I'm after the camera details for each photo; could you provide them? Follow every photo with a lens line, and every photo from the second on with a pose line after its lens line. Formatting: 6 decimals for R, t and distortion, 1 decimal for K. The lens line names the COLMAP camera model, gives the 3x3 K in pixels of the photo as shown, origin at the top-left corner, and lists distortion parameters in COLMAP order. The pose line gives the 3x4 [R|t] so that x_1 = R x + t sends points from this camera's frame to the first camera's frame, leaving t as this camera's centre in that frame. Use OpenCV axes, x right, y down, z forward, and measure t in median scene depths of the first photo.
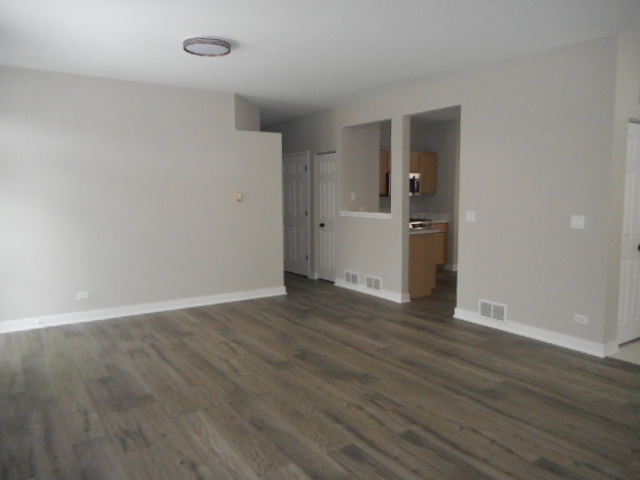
lens RADIAL K [[482.0, 0, 323.1], [0, 482.0, 238.5], [0, 0, 1]] dist [0.004890, -0.000812]
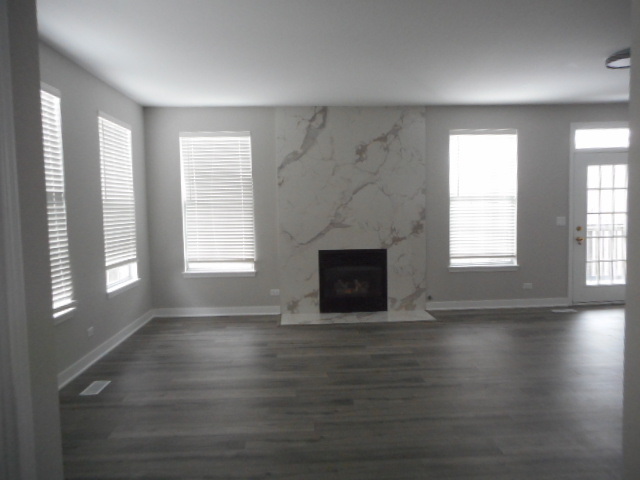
lens RADIAL K [[482.0, 0, 317.3], [0, 482.0, 237.3], [0, 0, 1]] dist [0.004890, -0.000812]
pose [[-0.515849, 0.073642, -0.853509, 1.087778], [-0.057651, 0.991056, 0.120353, -0.106192], [0.854738, 0.111290, -0.506989, 1.042018]]
